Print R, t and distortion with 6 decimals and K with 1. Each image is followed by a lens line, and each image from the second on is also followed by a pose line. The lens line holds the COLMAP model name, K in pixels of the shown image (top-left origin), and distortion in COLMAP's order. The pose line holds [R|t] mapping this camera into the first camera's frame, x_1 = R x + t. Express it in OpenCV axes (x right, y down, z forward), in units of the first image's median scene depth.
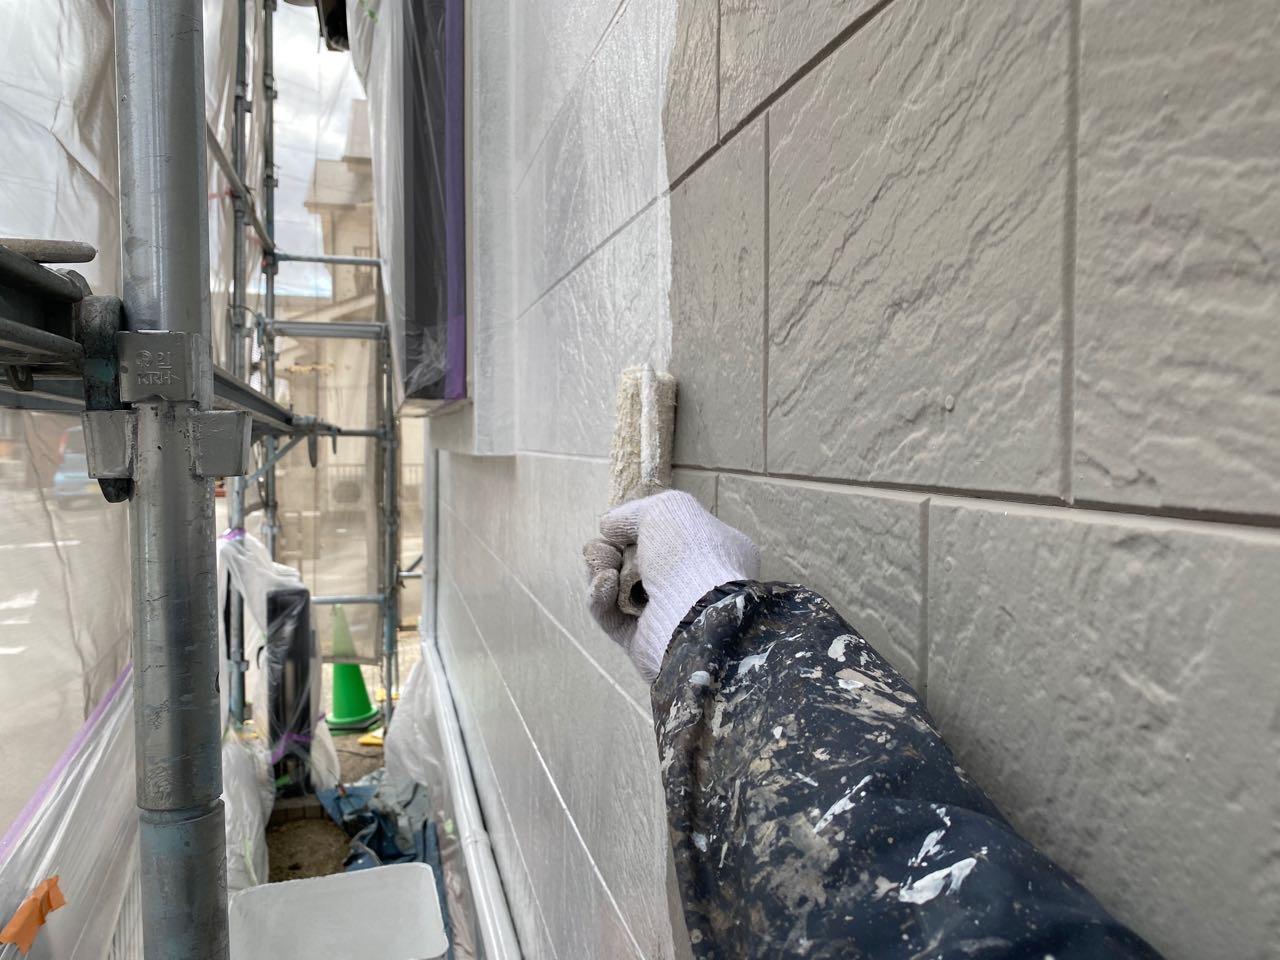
lens RADIAL K [[992.6, 0, 647.0], [0, 992.6, 458.0], [0, 0, 1]] dist [0.011133, -0.002977]
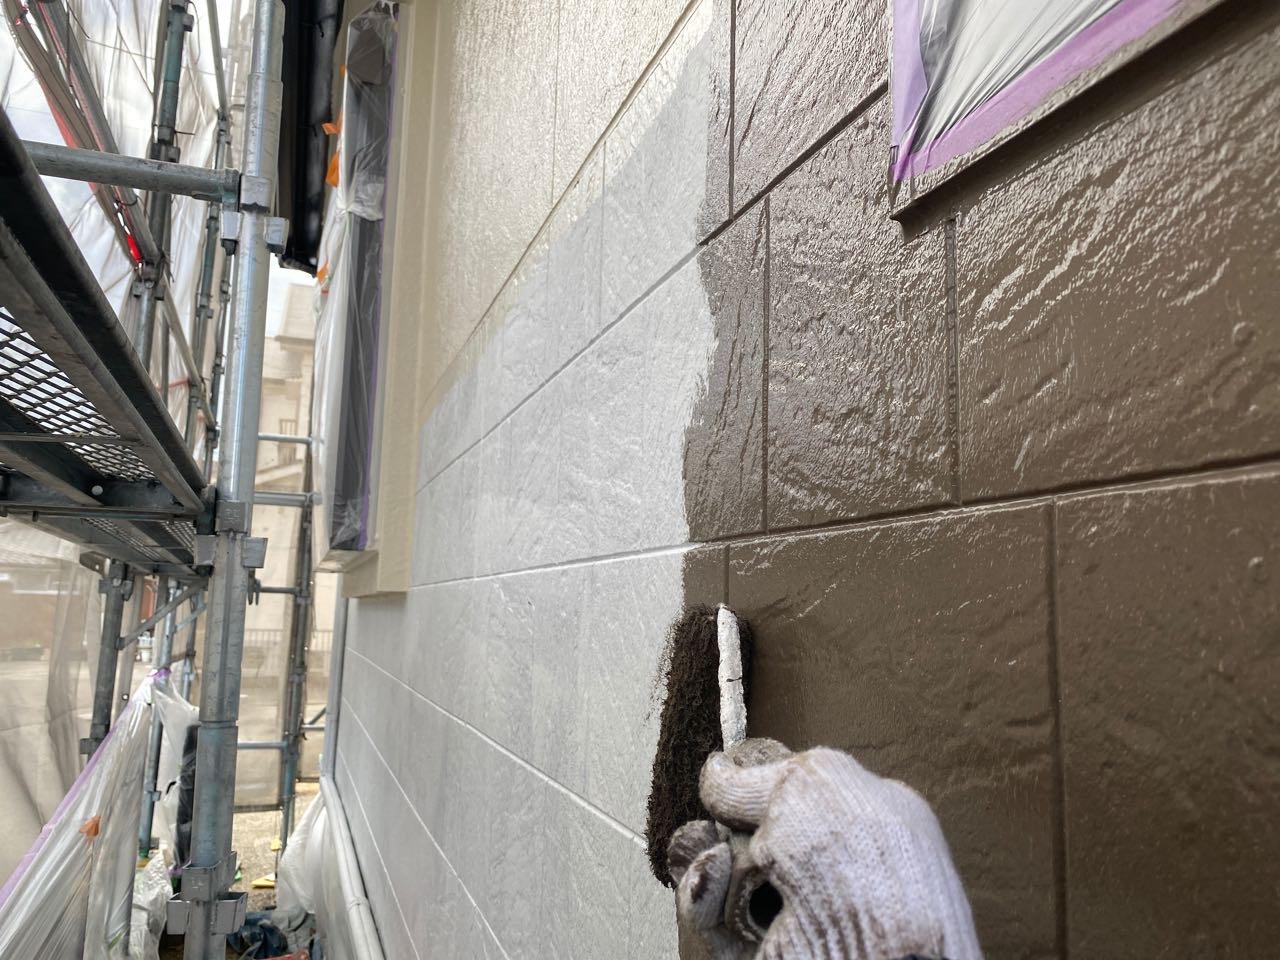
lens RADIAL K [[992.6, 0, 647.0], [0, 992.6, 458.0], [0, 0, 1]] dist [0.011133, -0.002977]
pose [[0.996382, 0.034288, 0.077770, 0.038415], [-0.019998, 0.983903, -0.177583, 0.022821], [-0.082607, 0.175385, 0.981028, -0.187593]]
